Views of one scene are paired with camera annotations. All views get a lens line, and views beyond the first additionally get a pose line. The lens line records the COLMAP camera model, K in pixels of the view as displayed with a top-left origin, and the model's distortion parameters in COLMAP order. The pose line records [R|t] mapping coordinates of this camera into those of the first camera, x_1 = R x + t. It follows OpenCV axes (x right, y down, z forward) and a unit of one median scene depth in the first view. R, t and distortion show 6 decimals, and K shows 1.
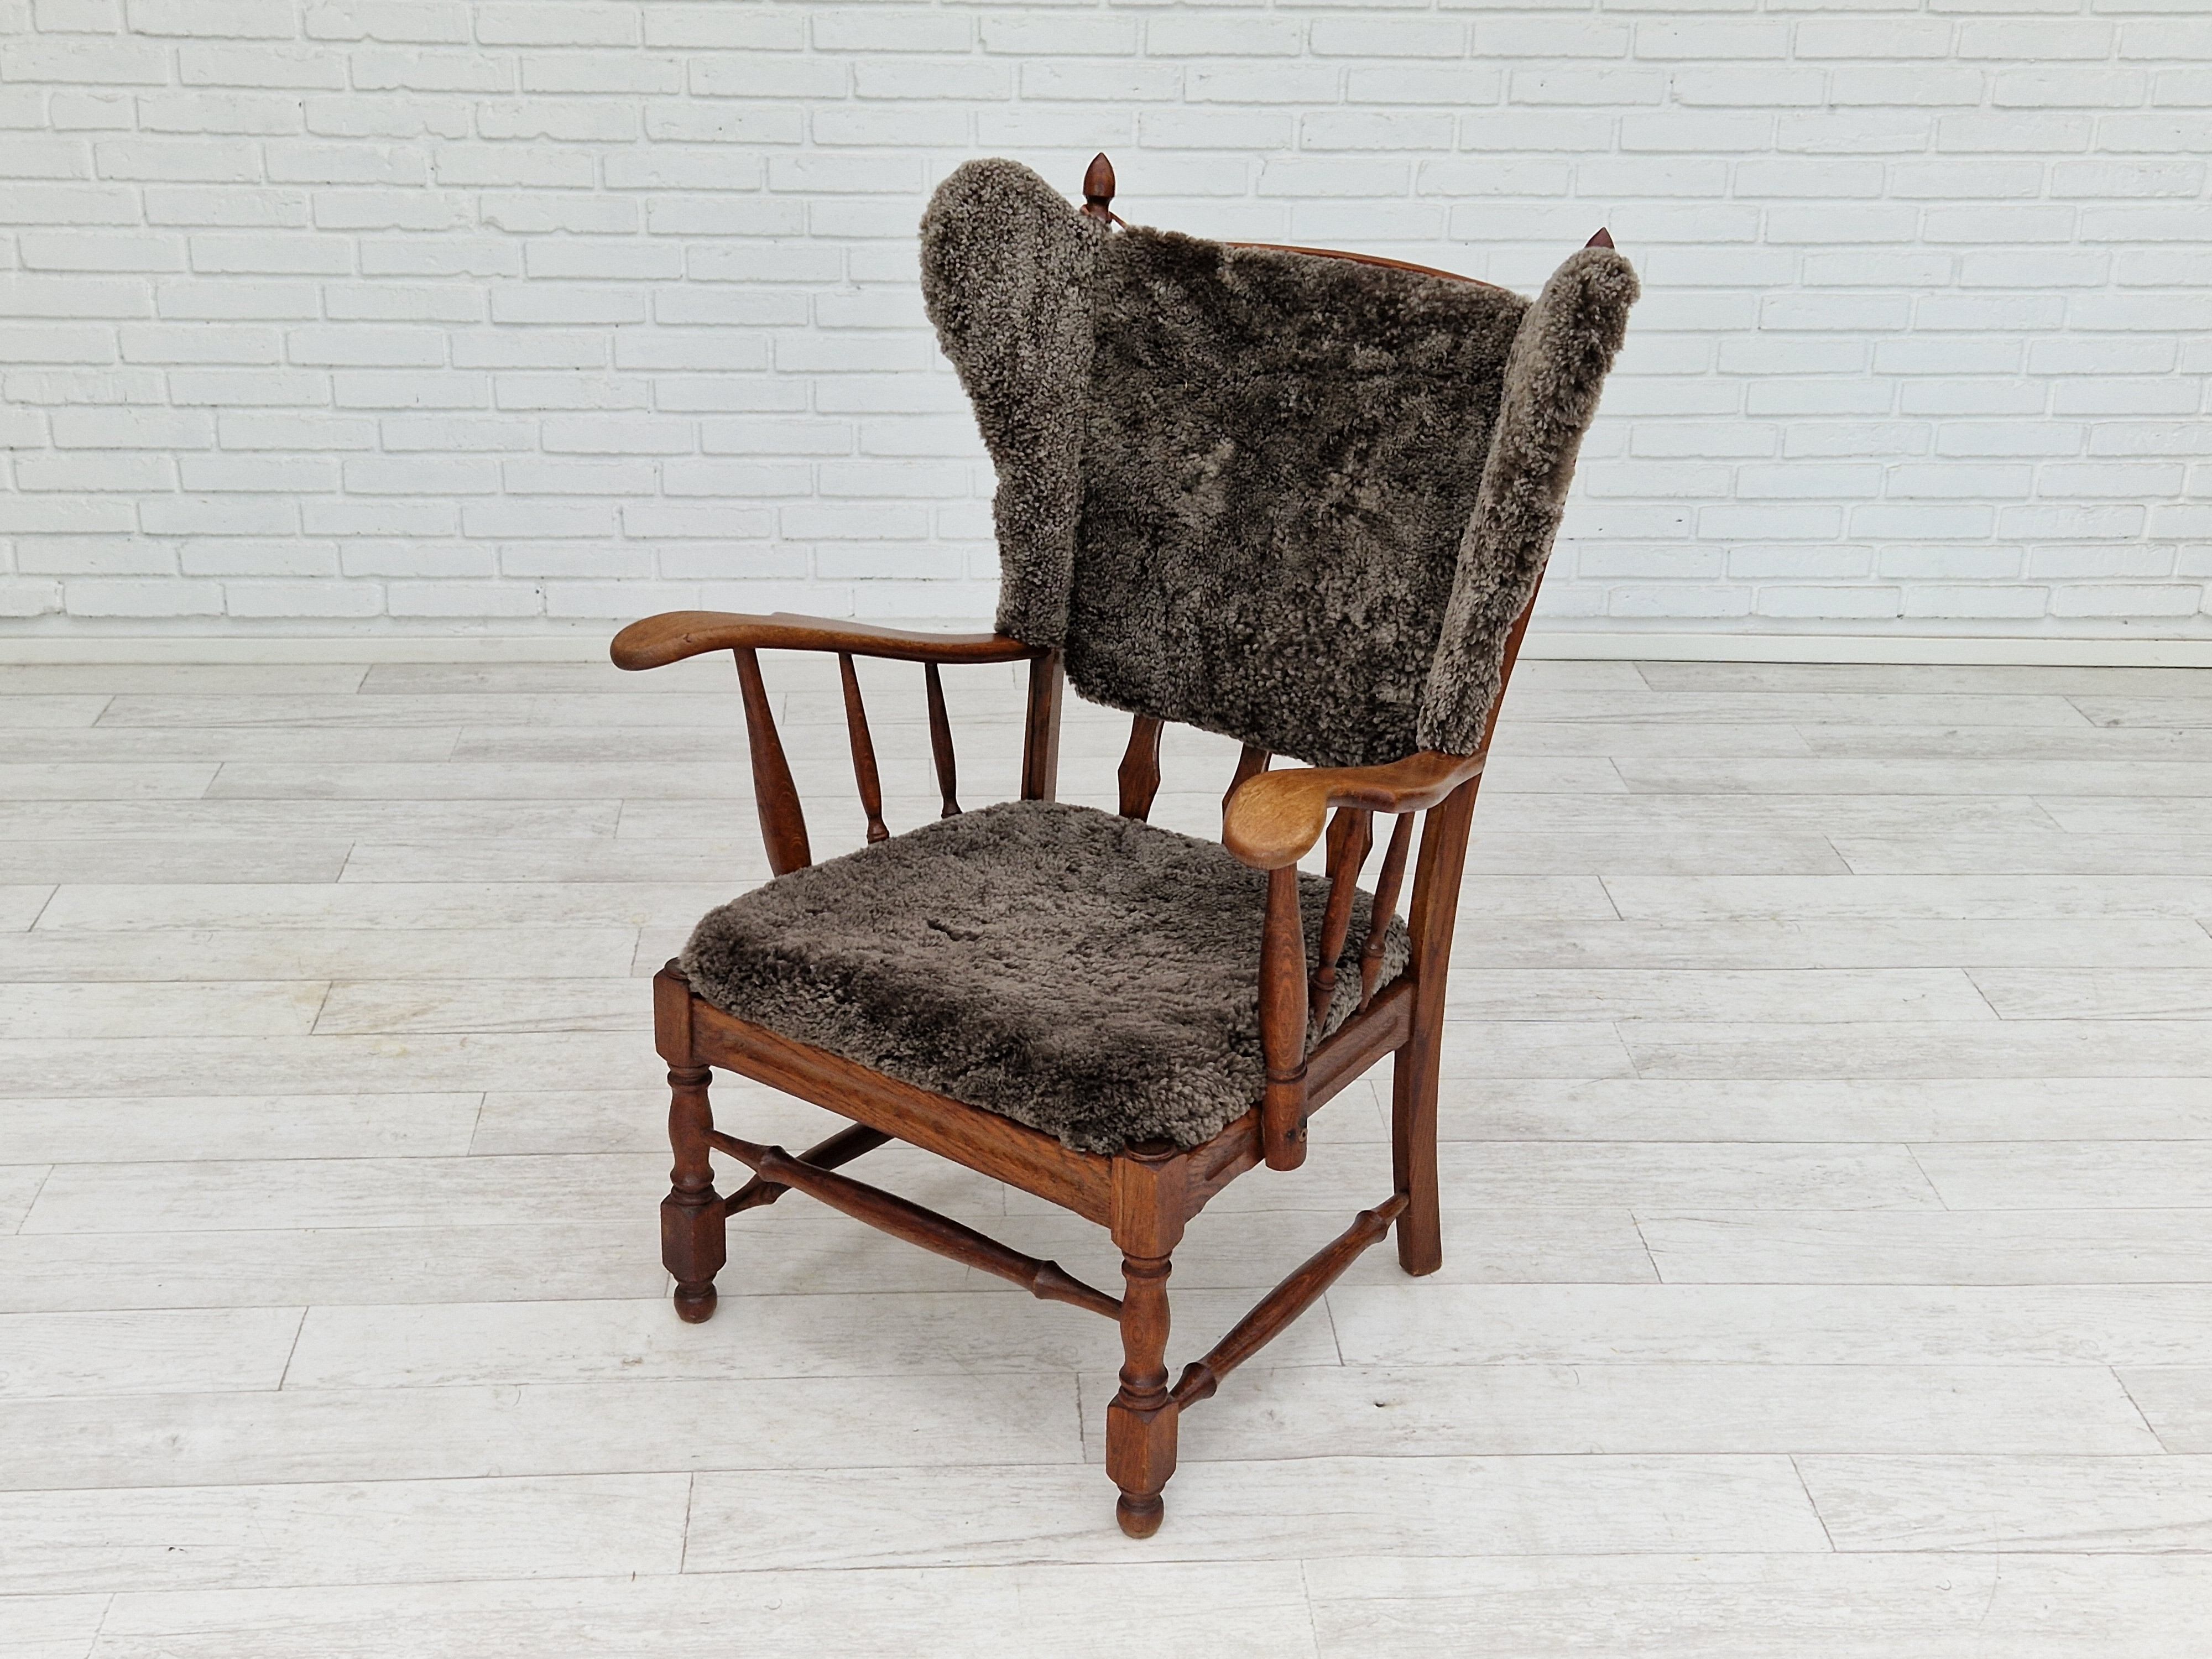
lens RADIAL K [[2852.4, 0, 1106.0], [0, 2852.4, 829.5], [0, 0, 1]] dist [0.083571, -0.068994]
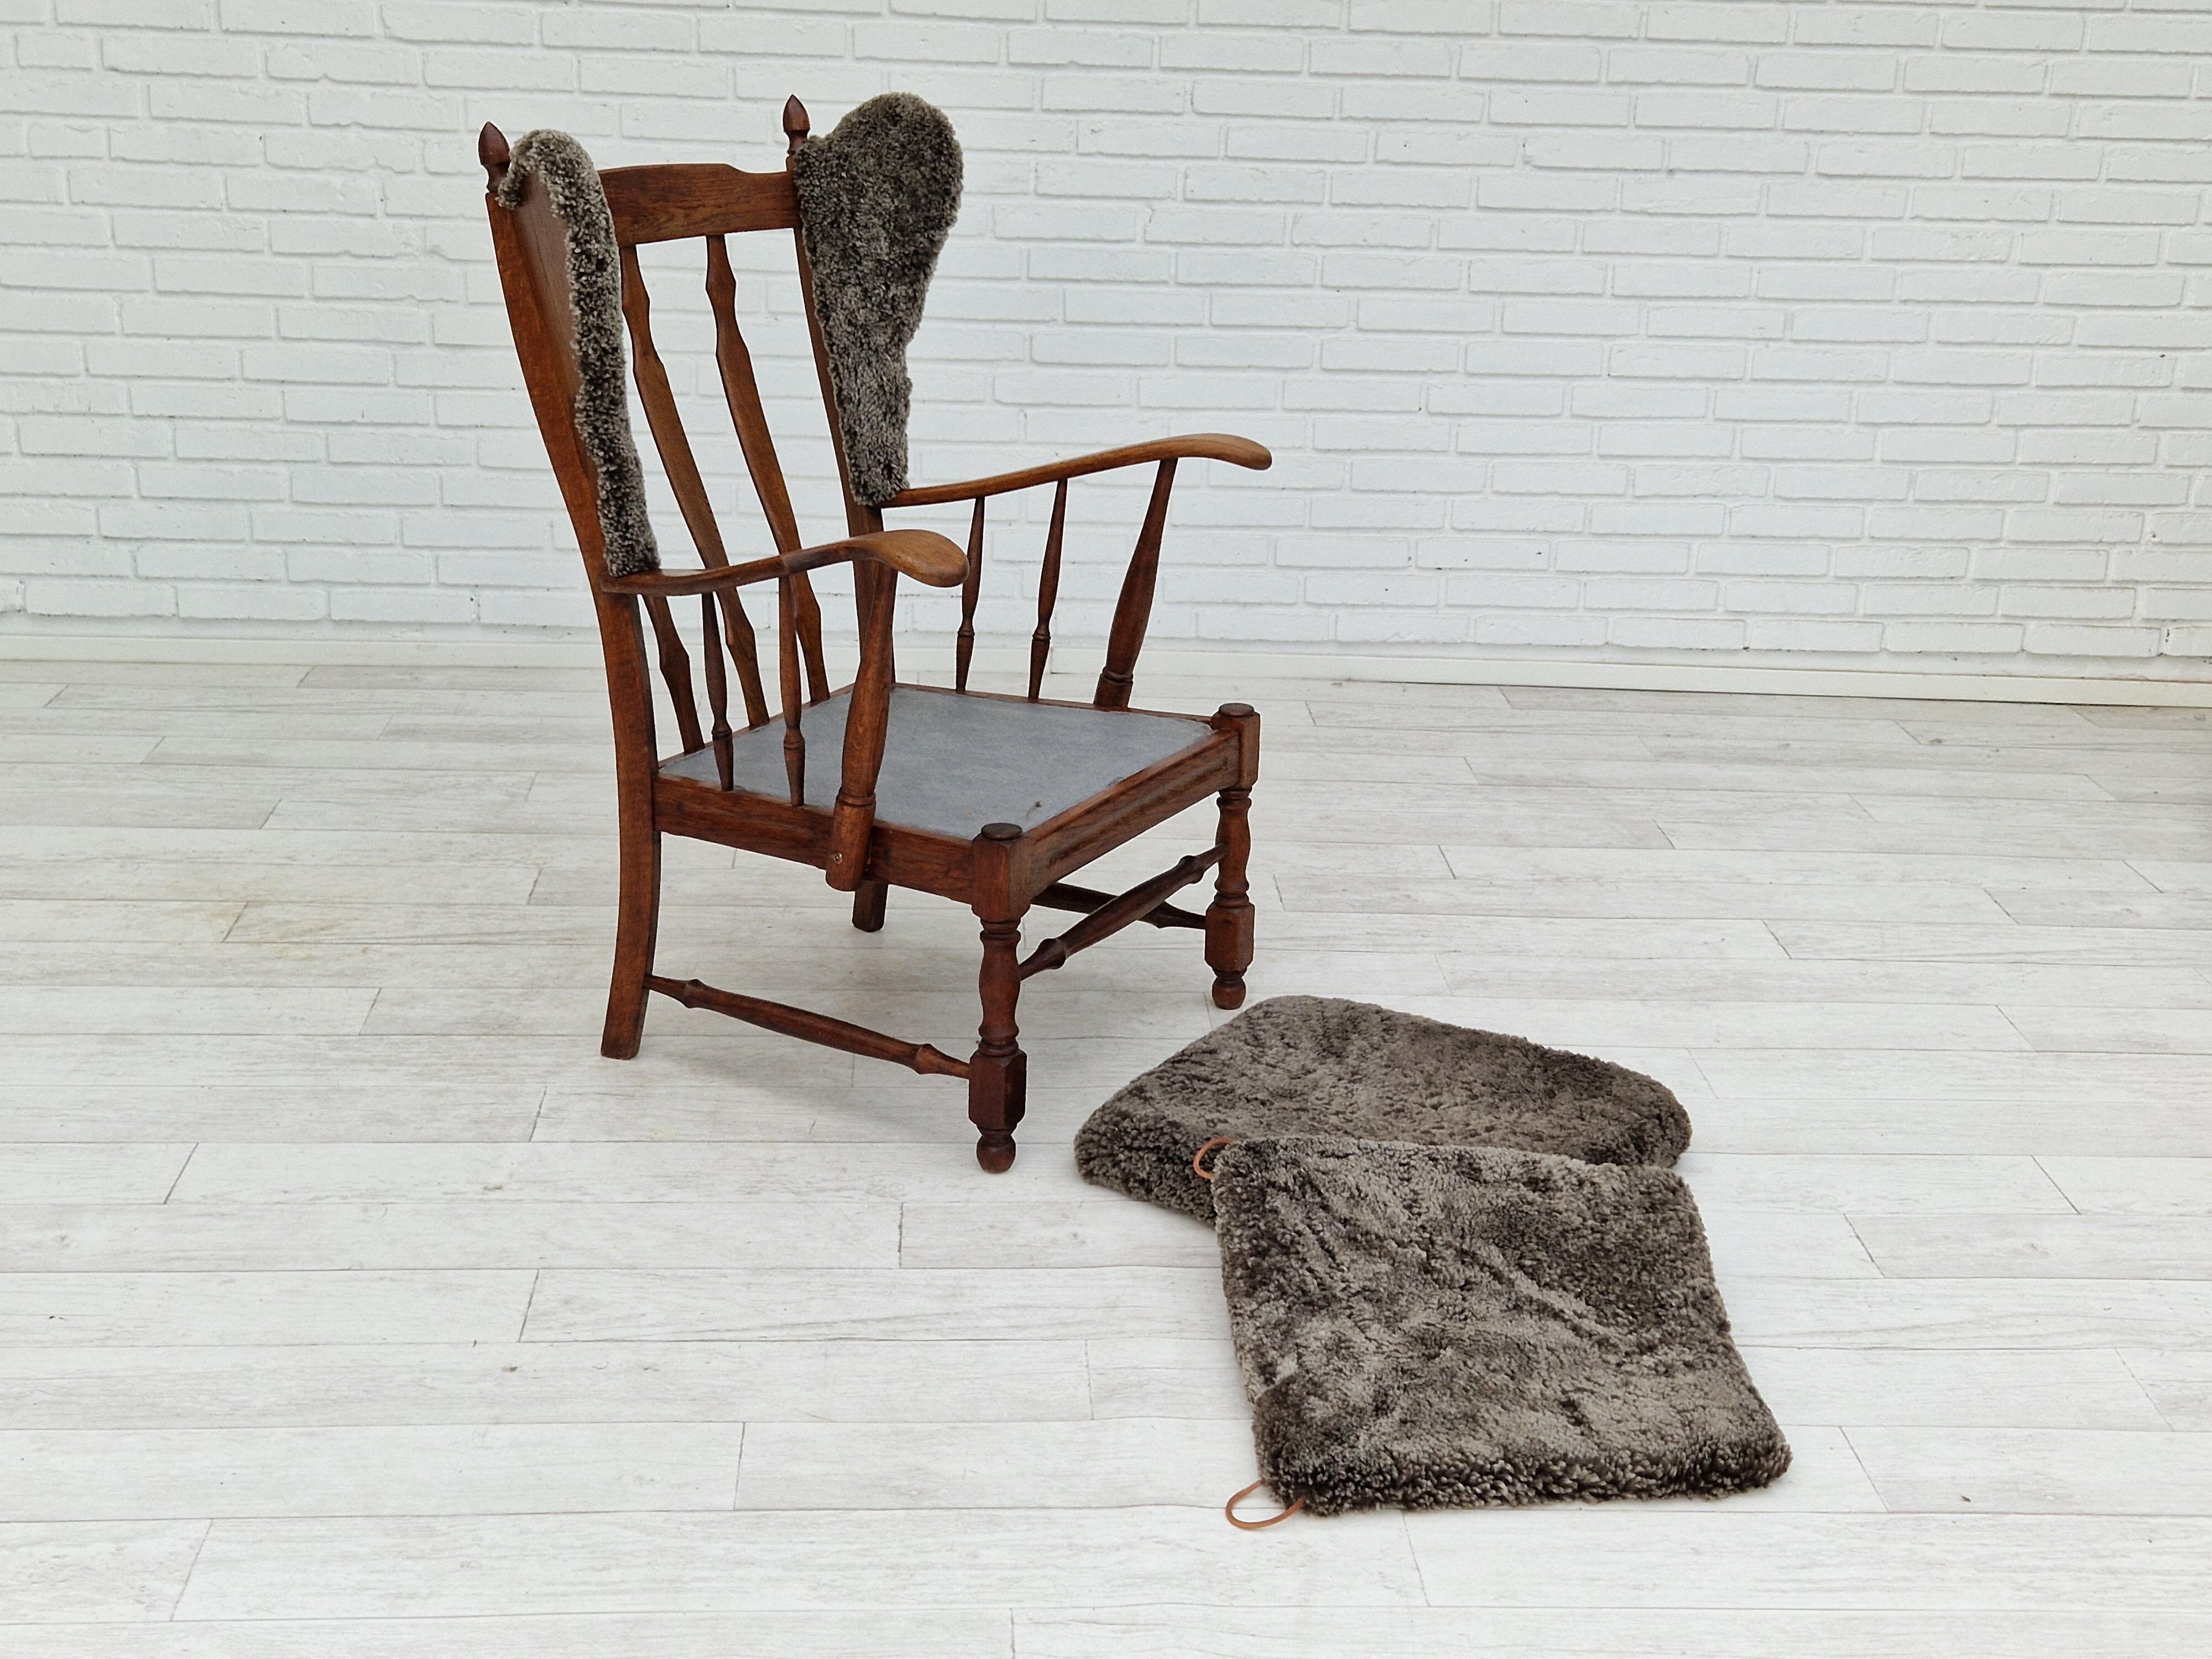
lens RADIAL K [[2856.4, 0, 1154.3], [0, 2856.4, 827.6], [0, 0, 1]] dist [0.088771, -0.078529]
pose [[0.999836, 0.014065, 0.011433, 0.048004], [-0.013125, 0.996832, -0.078452, 0.087803], [-0.012500, 0.078289, 0.996852, -0.069234]]
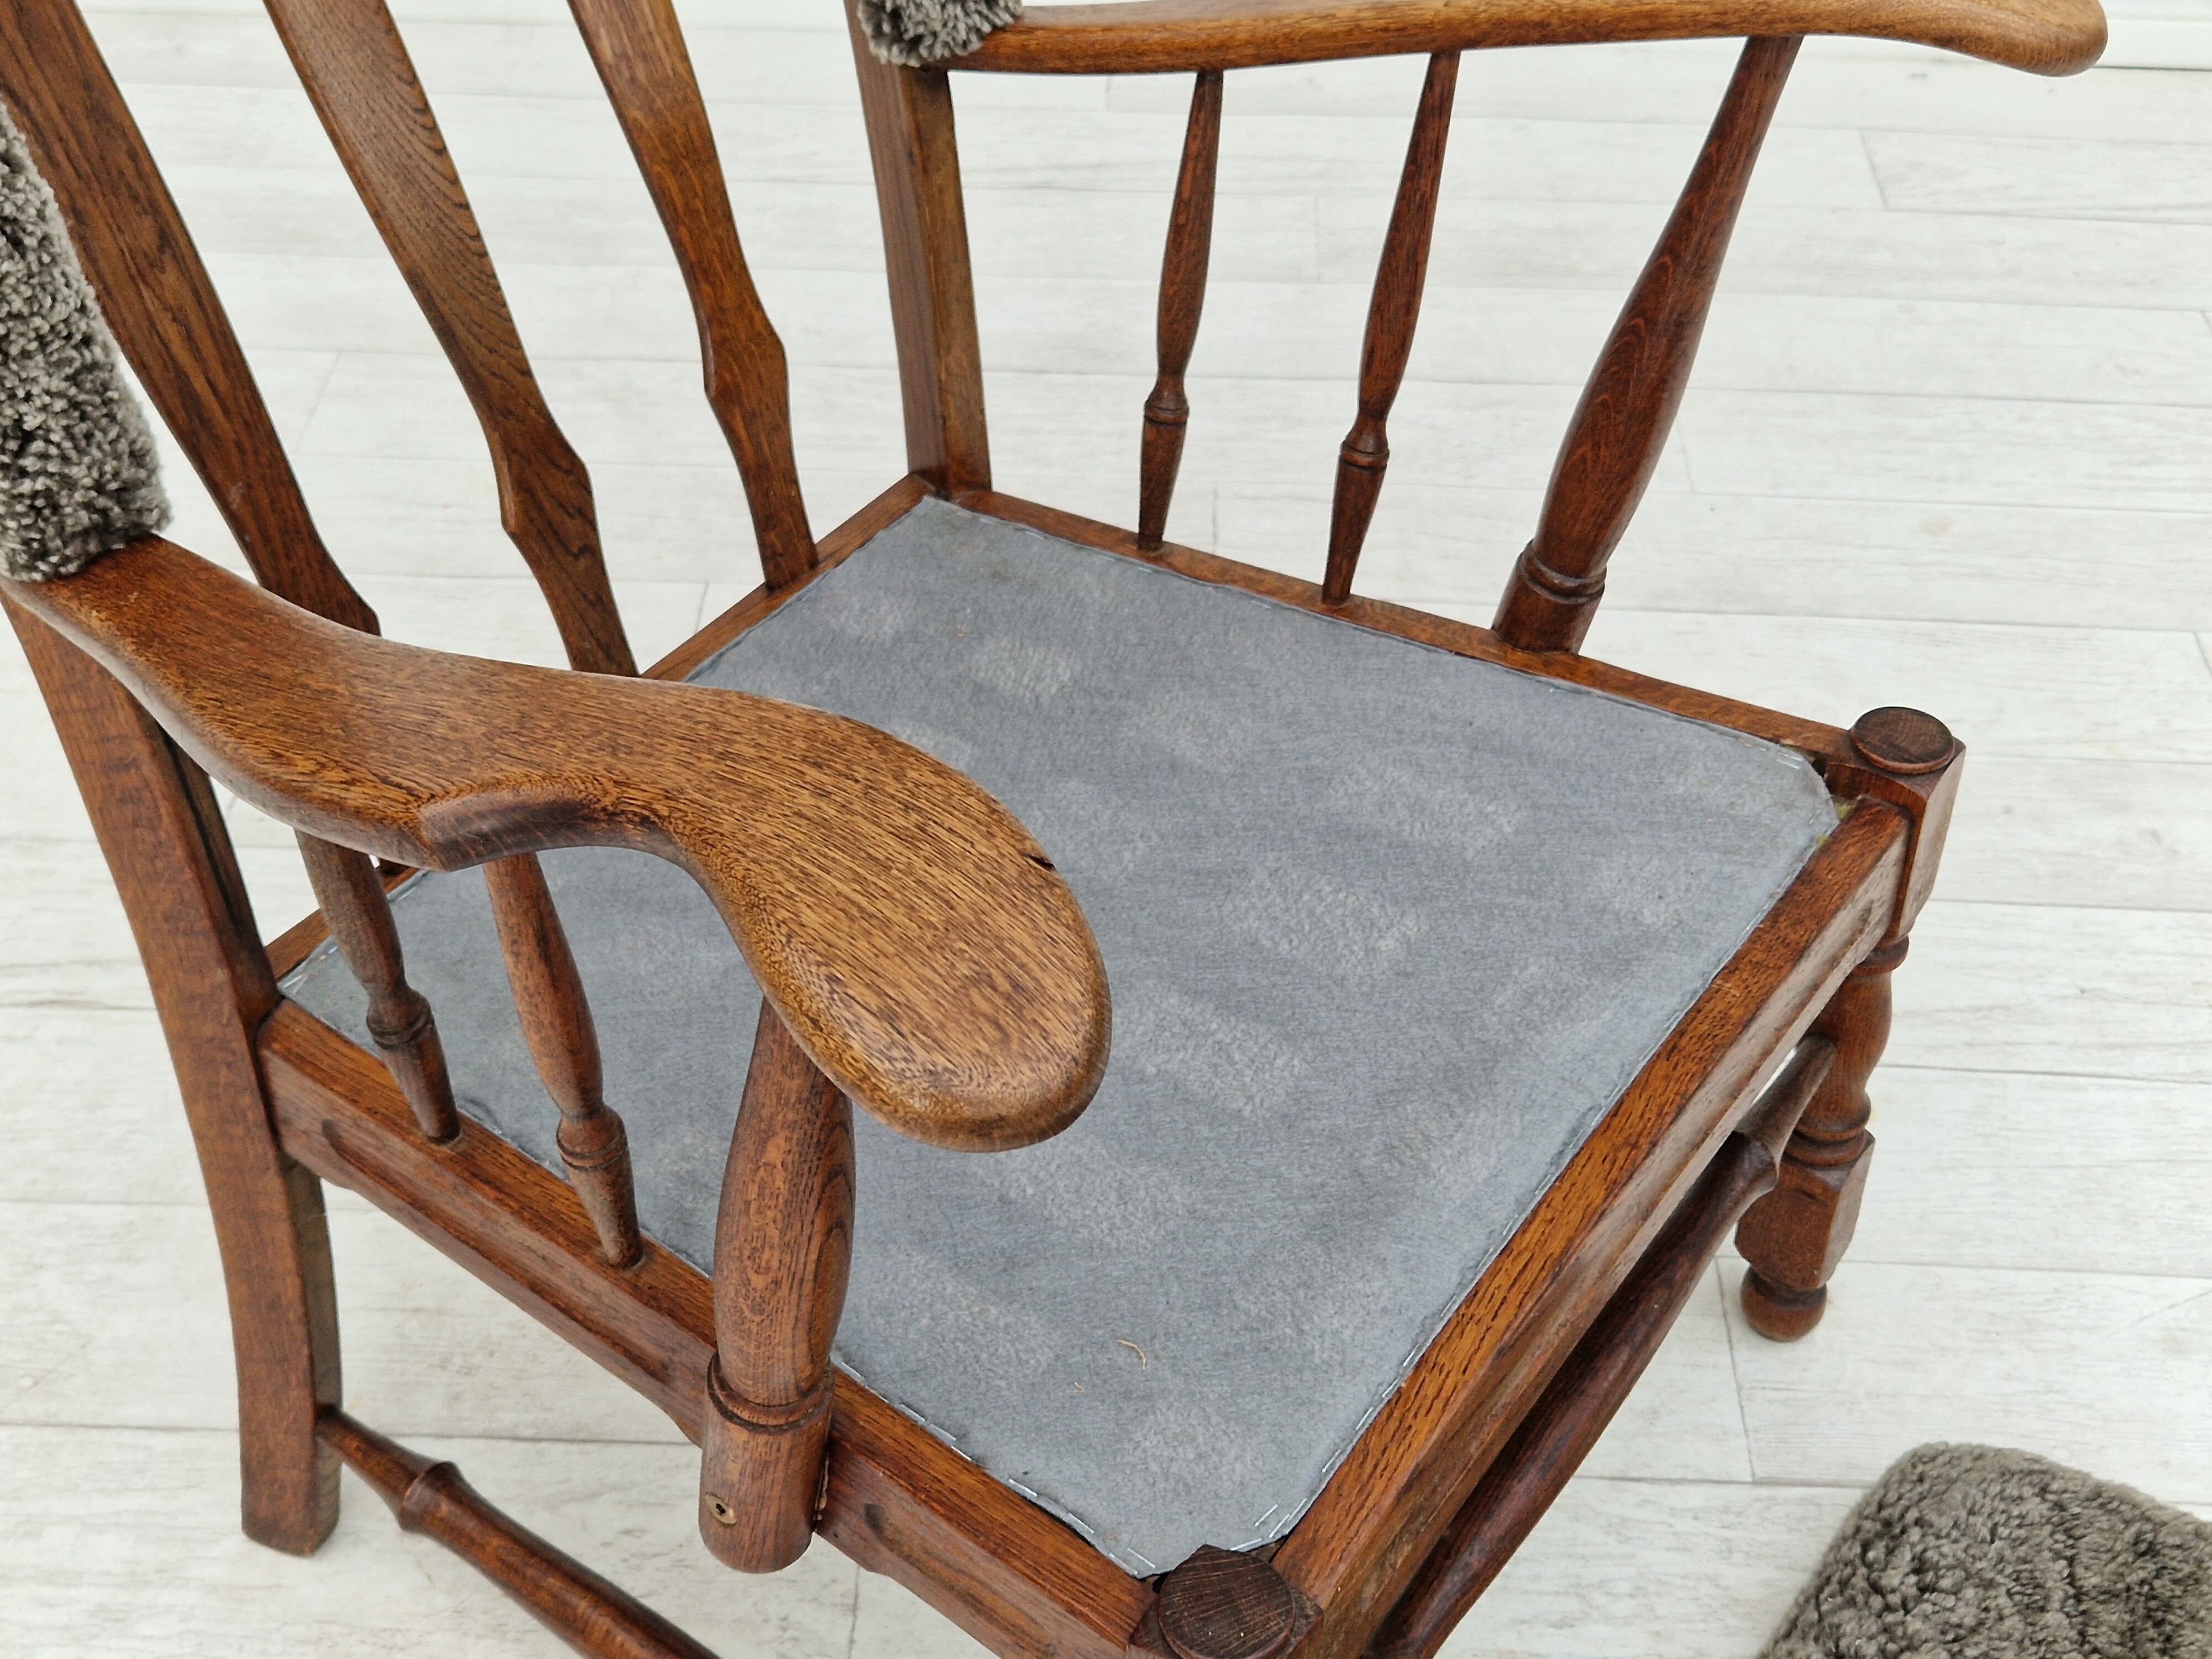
lens RADIAL K [[2799.2, 0, 1093.8], [0, 2799.2, 799.0], [0, 0, 1]] dist [0.069623, -0.064095]
pose [[0.995030, 0.057856, -0.081040, 0.020908], [-0.030889, 0.953075, 0.301155, -0.090473], [0.094661, -0.297155, 0.950125, 0.465125]]
